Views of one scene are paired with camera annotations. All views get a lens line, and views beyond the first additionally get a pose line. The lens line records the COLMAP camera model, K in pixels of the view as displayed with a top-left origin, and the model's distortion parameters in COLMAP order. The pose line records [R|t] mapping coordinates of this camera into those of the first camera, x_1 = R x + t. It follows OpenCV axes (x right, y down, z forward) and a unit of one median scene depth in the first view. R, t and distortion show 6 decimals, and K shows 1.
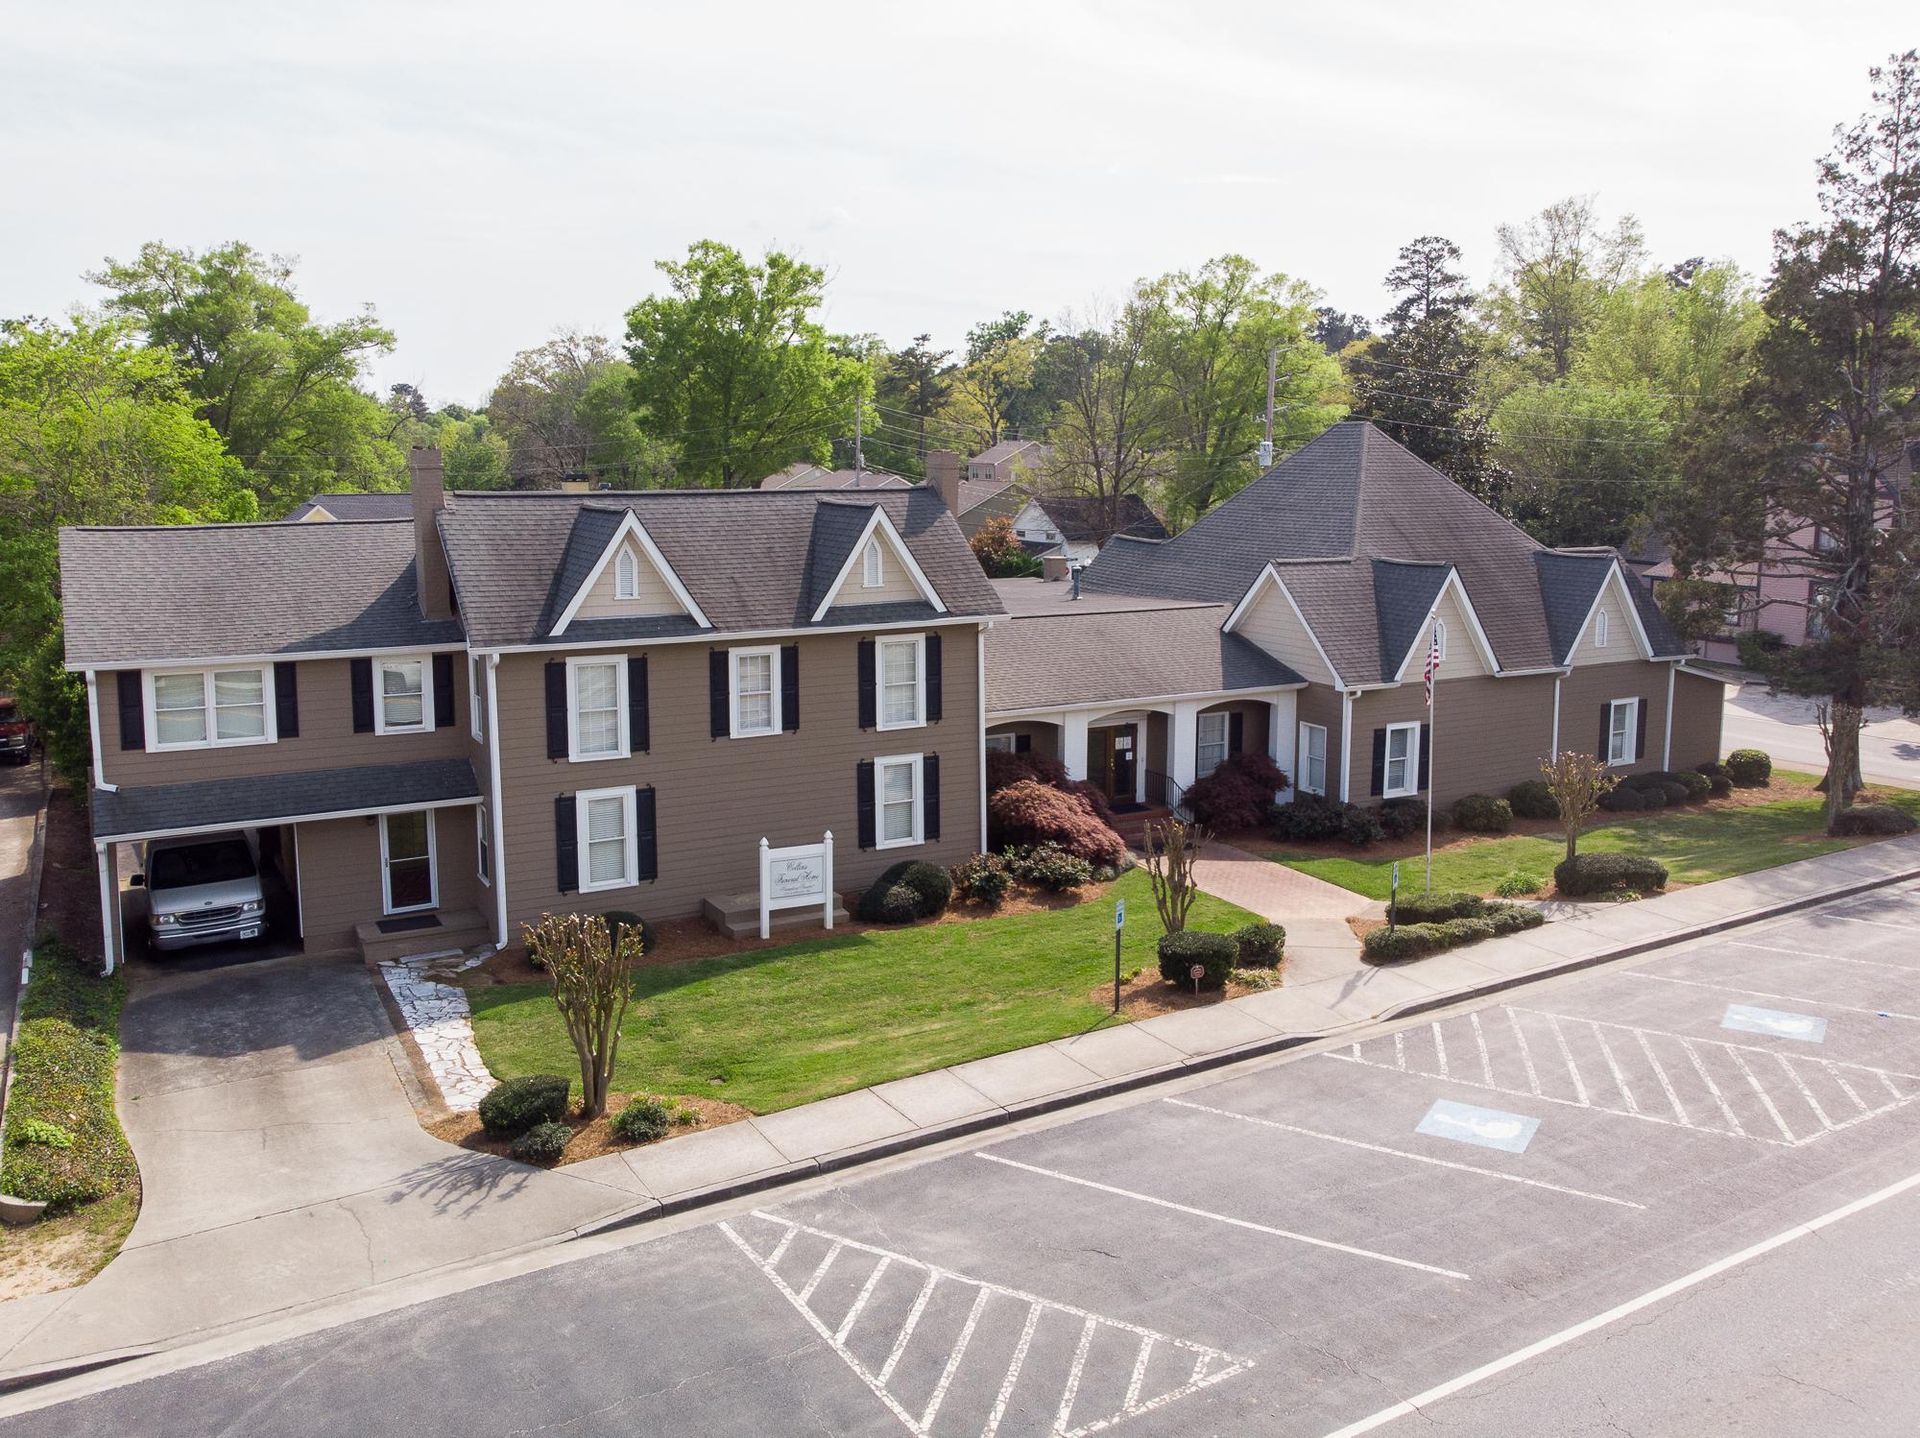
lens RADIAL K [[1457.3, 0, 959.7], [0, 1457.3, 720.9], [0, 0, 1]] dist [0.010300, -0.003944]
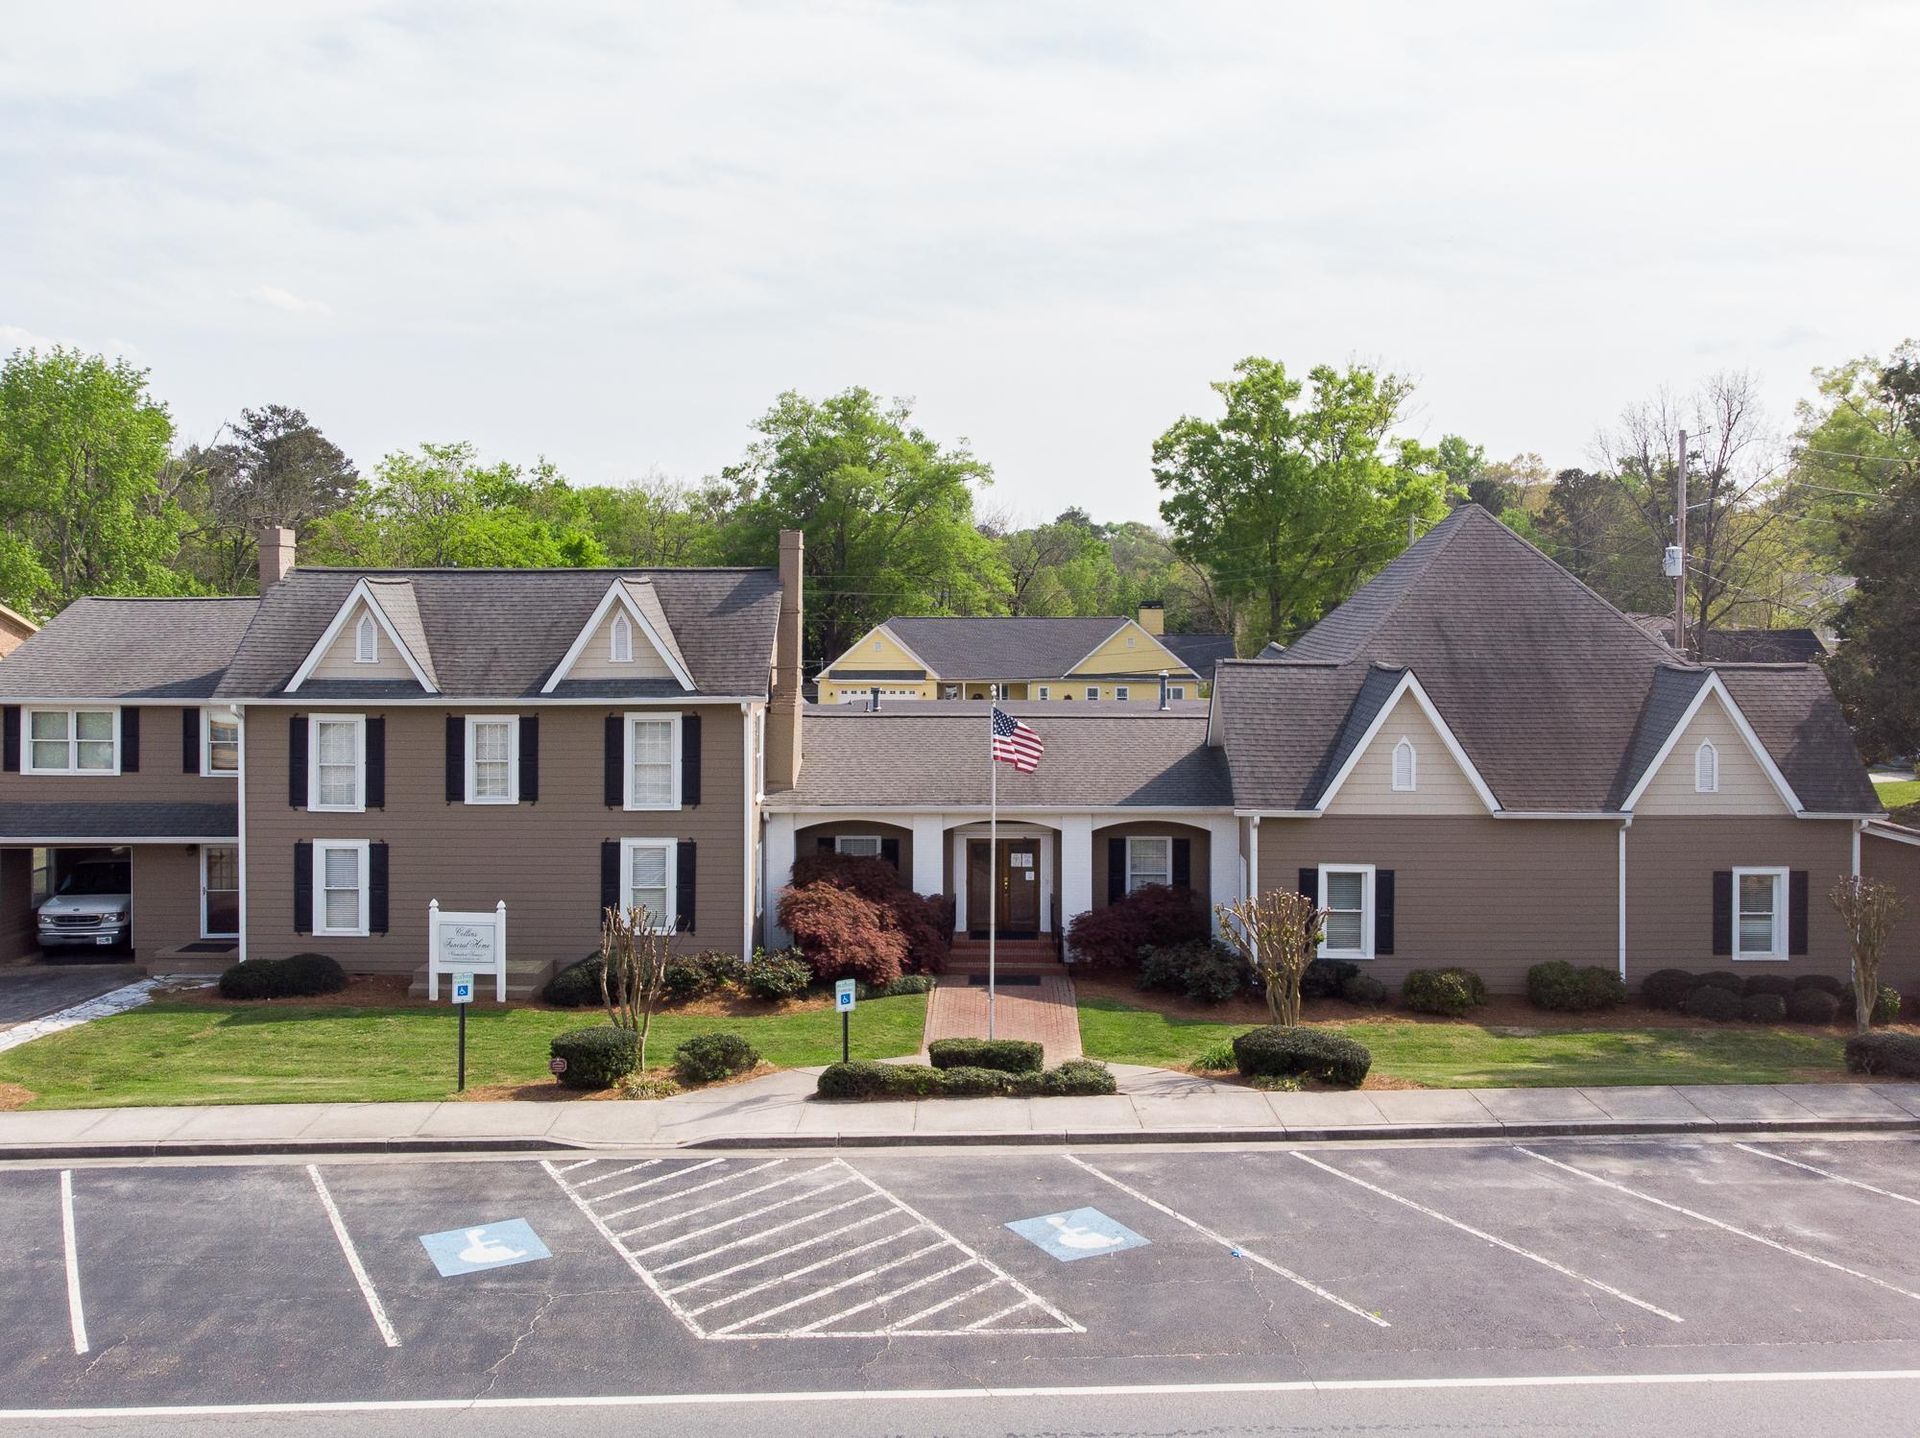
lens RADIAL K [[1574.5, 0, 960.4], [0, 1574.5, 715.1], [0, 0, 1]] dist [-0.003423, -0.002010]
pose [[0.887595, 0.039059, -0.458966, 0.663173], [-0.086009, 0.992928, -0.081833, 0.011241], [0.452524, 0.112110, 0.884677, 0.177418]]
